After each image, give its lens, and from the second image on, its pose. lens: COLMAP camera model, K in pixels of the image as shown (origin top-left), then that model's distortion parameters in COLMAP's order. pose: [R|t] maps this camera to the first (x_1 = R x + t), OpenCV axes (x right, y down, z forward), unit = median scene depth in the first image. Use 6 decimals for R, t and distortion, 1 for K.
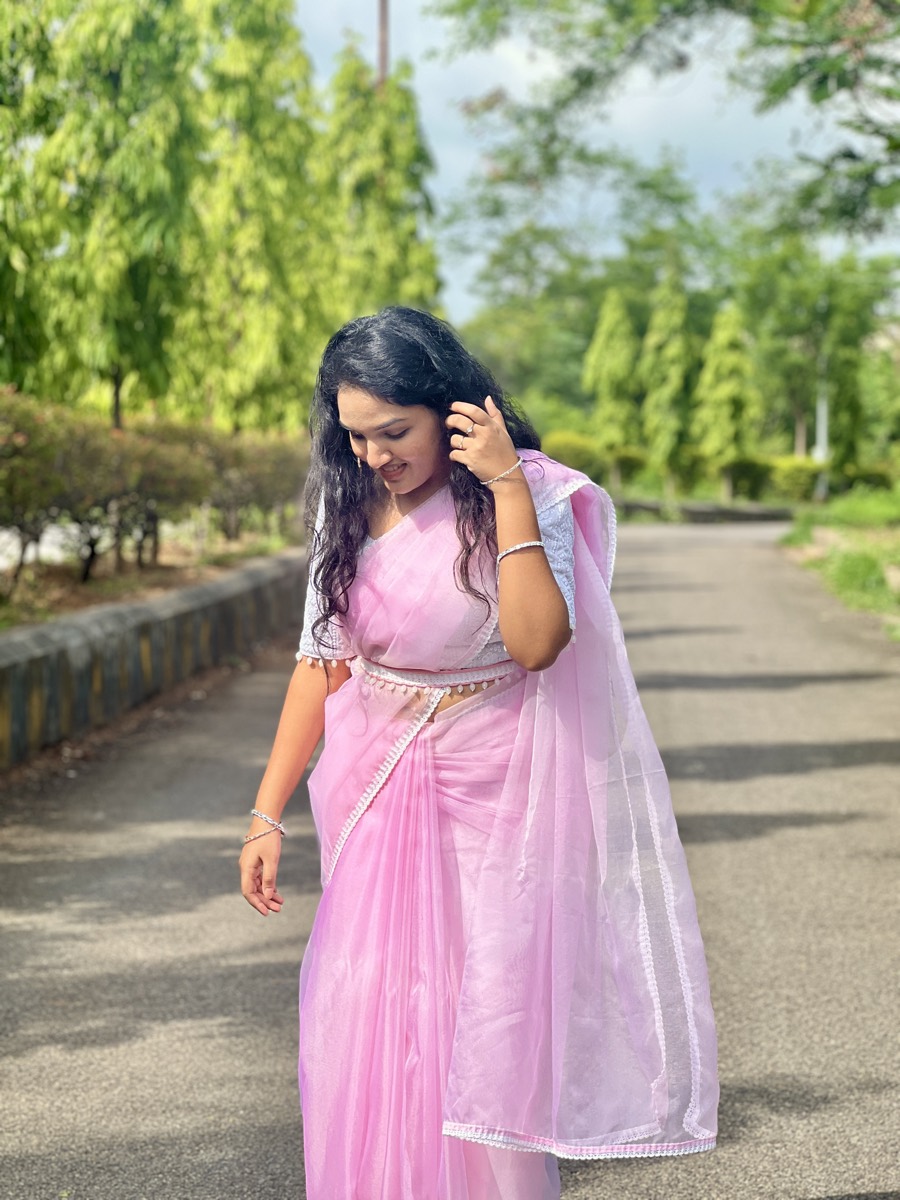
lens RADIAL K [[2686.1, 0, 432.9], [0, 2686.1, 548.2], [0, 0, 1]] dist [0.136082, 0.000000]
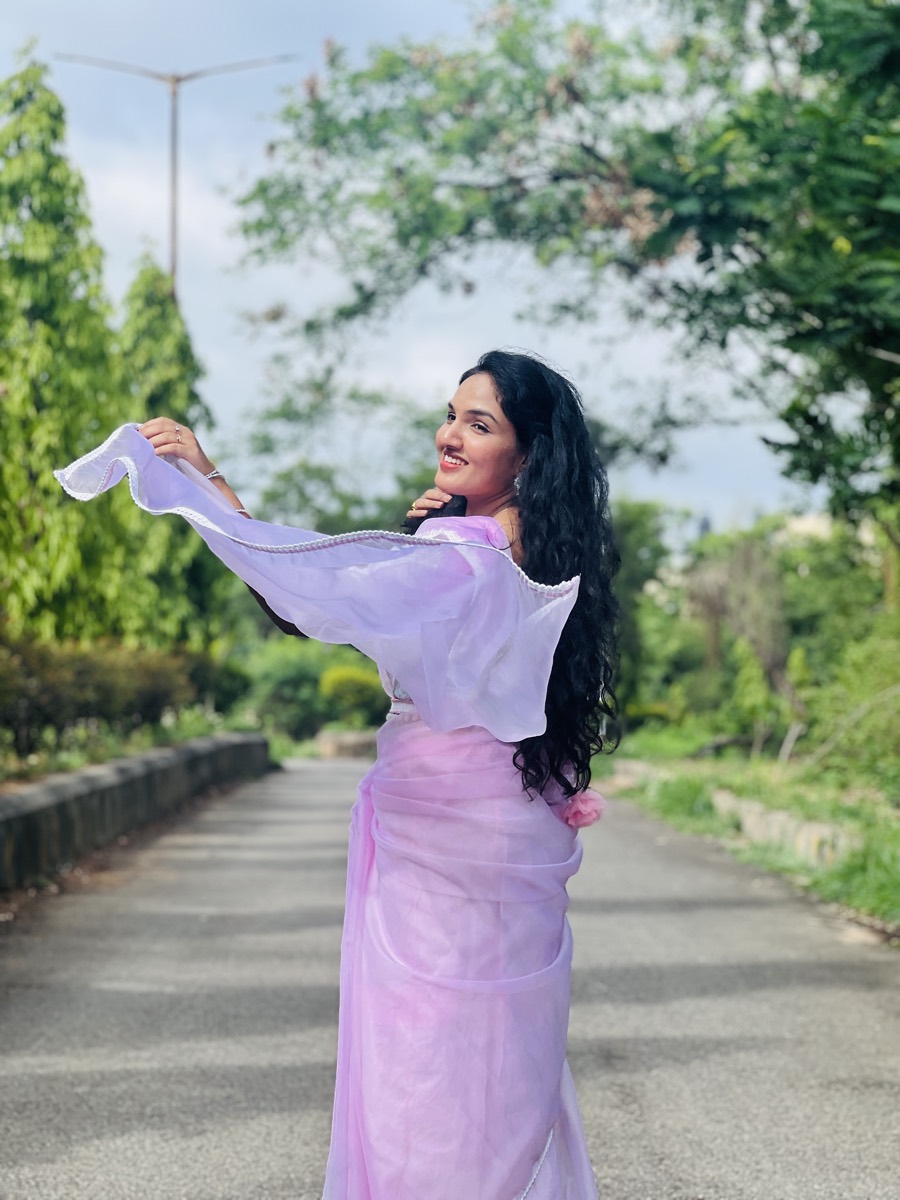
lens RADIAL K [[2686.1, 0, 442.9], [0, 2686.1, 591.2], [0, 0, 1]] dist [0.136082, 0.000000]
pose [[0.995550, 0.007880, 0.093906, -0.017192], [-0.000655, 0.997052, -0.076726, 0.009486], [-0.094234, 0.076323, 0.992620, 0.060018]]
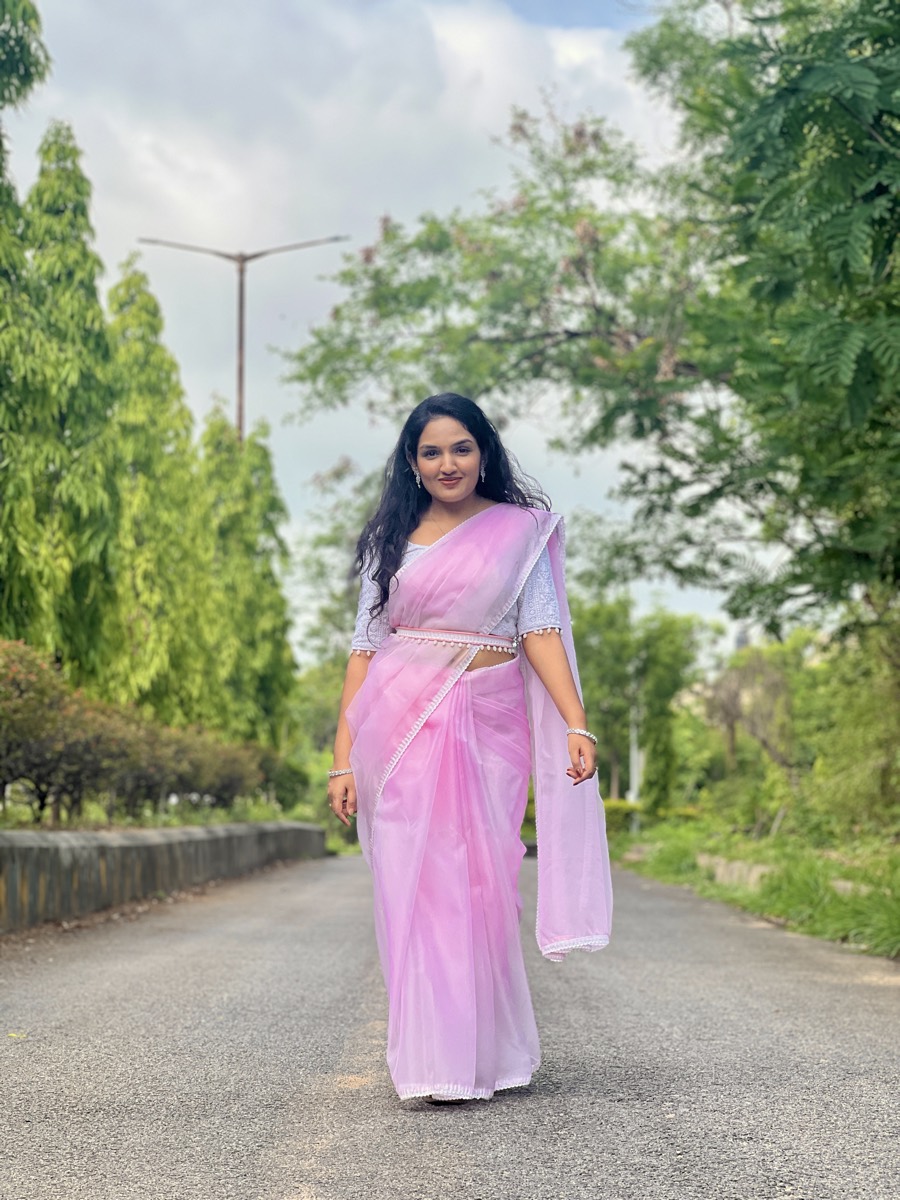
lens RADIAL K [[2686.1, 0, 408.4], [0, 2686.1, 593.0], [0, 0, 1]] dist [0.136082, 0.000000]
pose [[0.998146, -0.000098, 0.060863, -0.023432], [0.007492, 0.992591, -0.121269, 0.035050], [-0.060401, 0.121501, 0.990752, -0.135660]]
